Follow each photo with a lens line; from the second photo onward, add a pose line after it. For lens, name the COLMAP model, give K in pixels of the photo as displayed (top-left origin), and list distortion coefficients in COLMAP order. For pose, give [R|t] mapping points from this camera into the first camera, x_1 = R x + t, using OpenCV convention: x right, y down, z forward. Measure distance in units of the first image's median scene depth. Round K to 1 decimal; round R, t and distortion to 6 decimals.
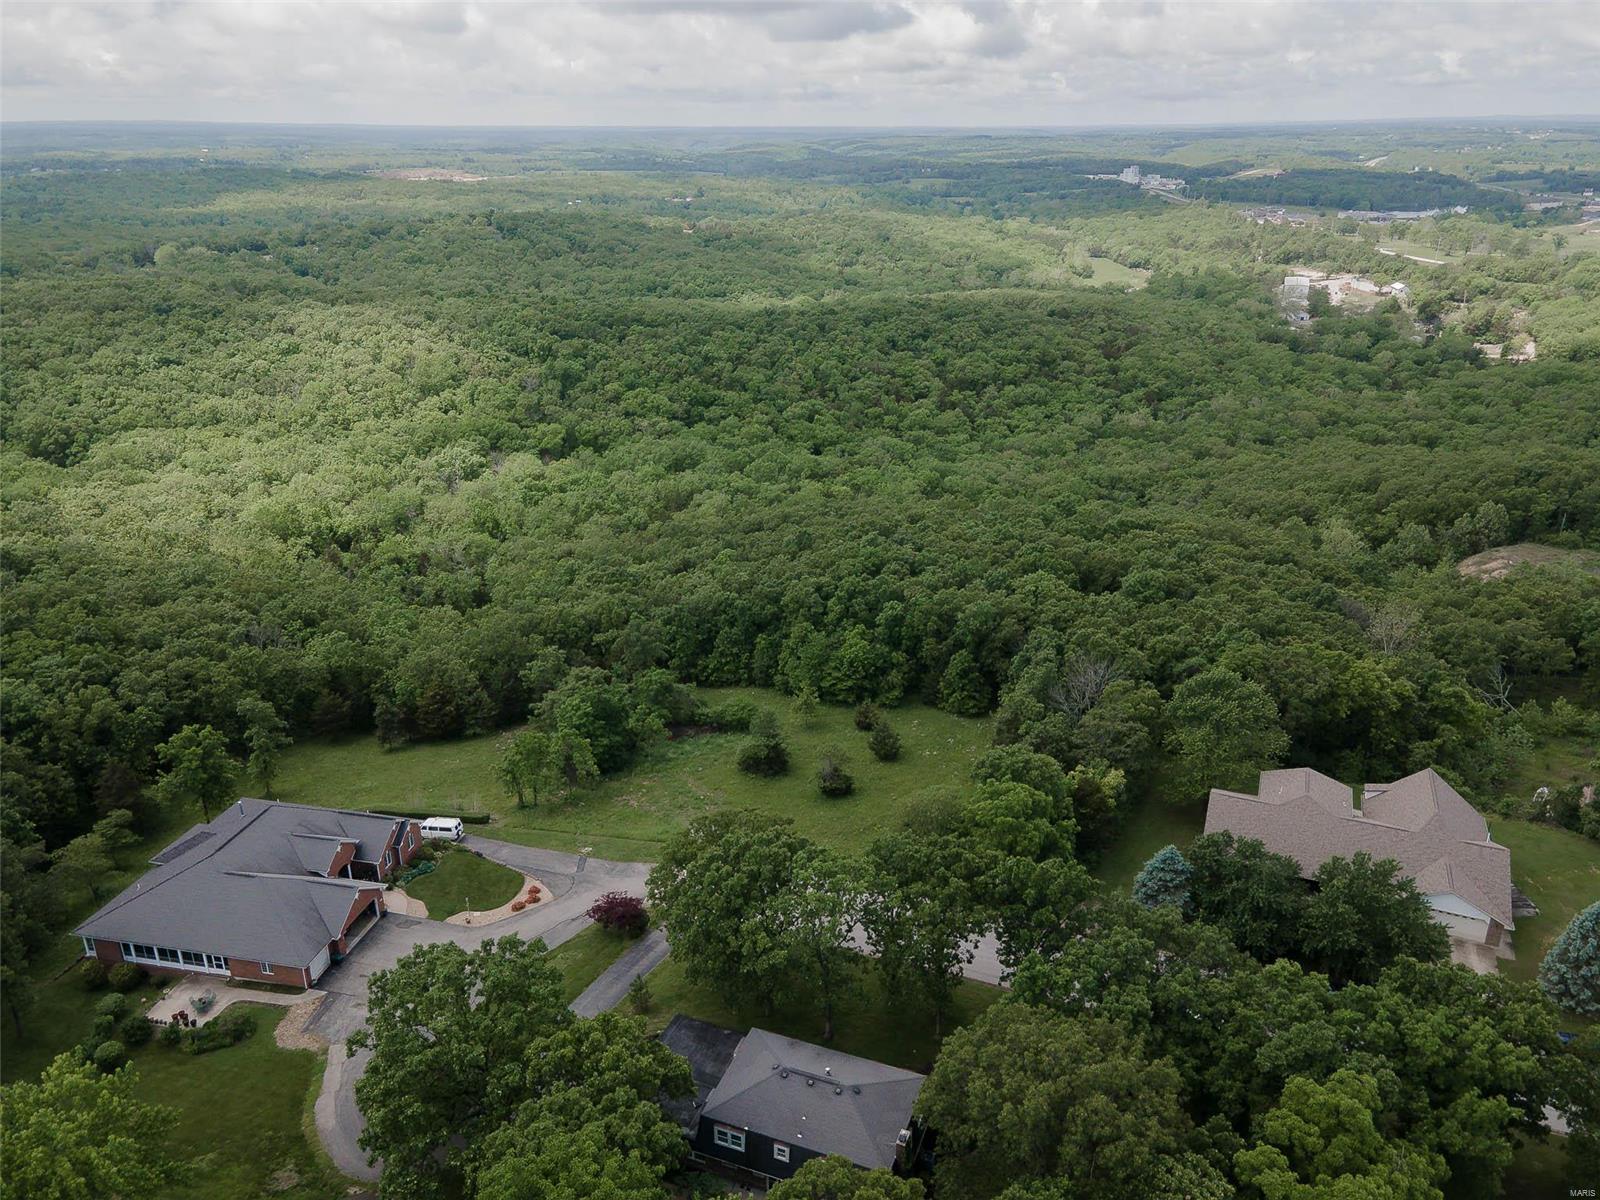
lens RADIAL K [[1173.7, 0, 808.1], [0, 1173.7, 588.2], [0, 0, 1]] dist [0.013797, 0.058940]
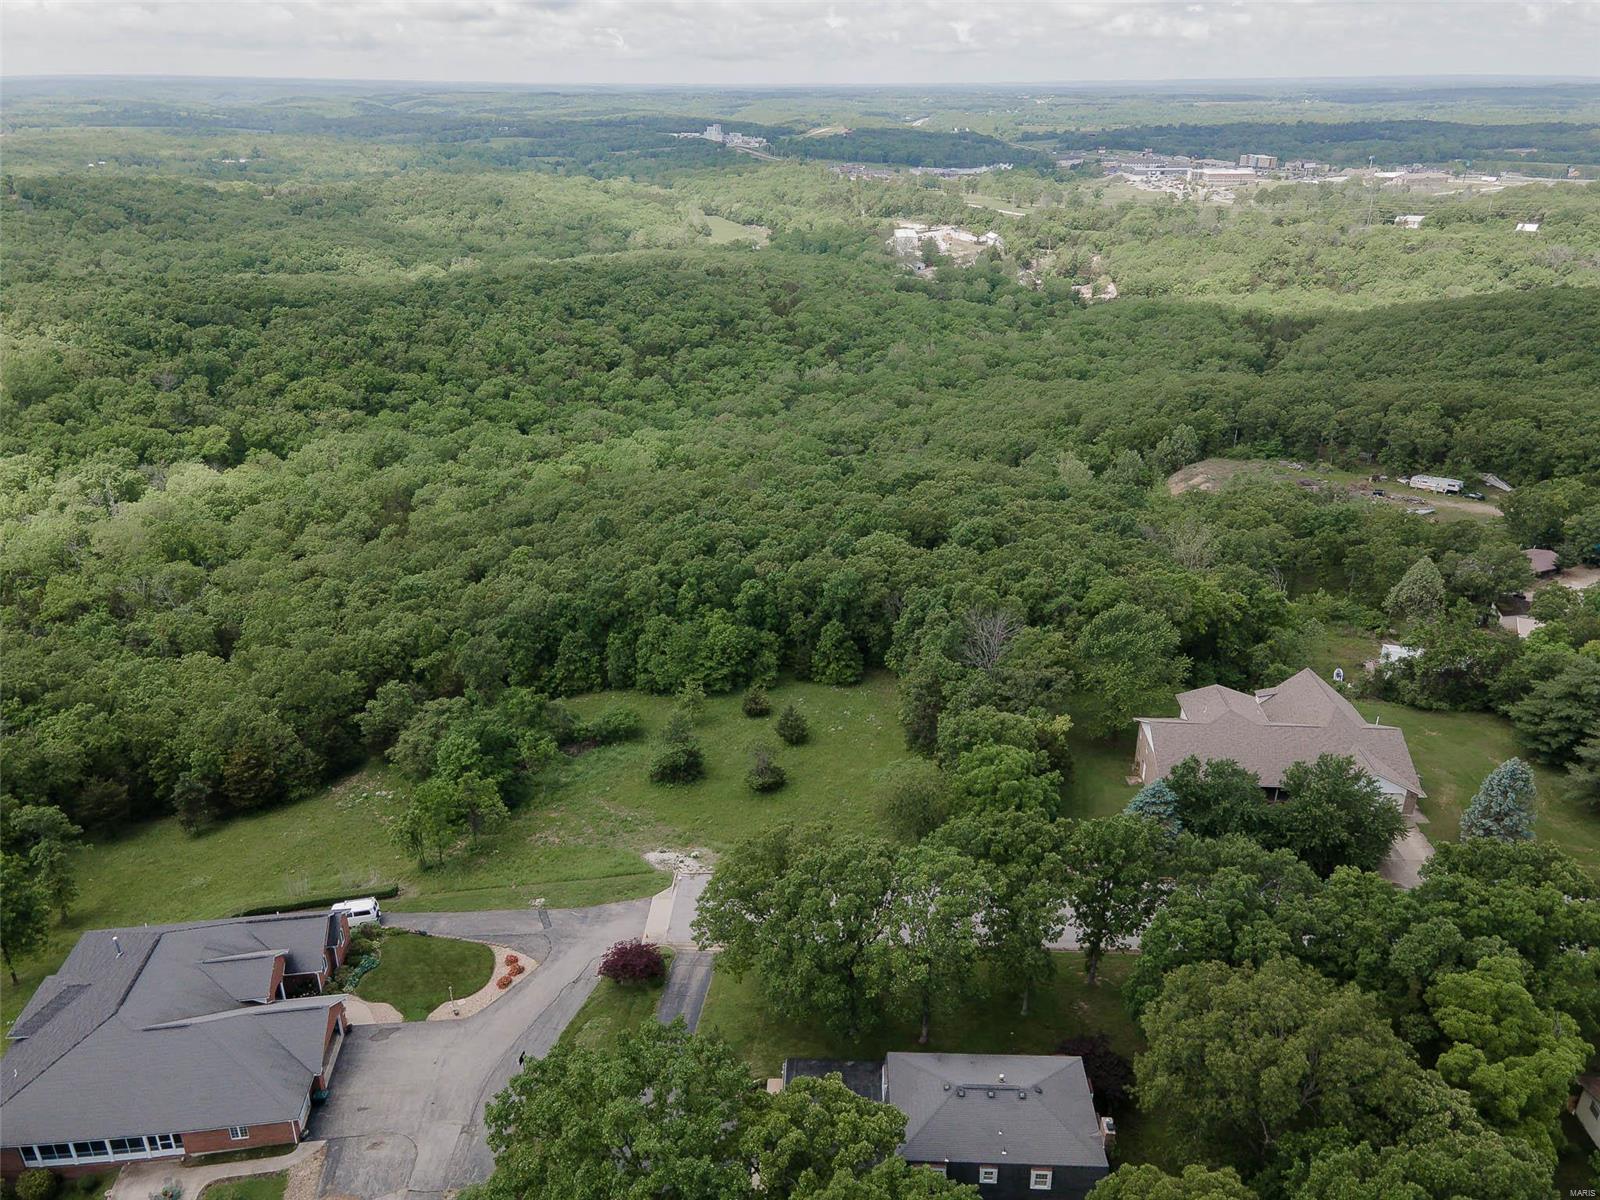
lens RADIAL K [[1161.9, 0, 797.5], [0, 1161.9, 605.7], [0, 0, 1]] dist [0.003763, 0.047777]
pose [[0.940015, -0.135023, 0.313274, -0.095902], [0.120004, 0.990521, 0.066835, -0.013506], [-0.319328, -0.025232, 0.947308, 0.041054]]
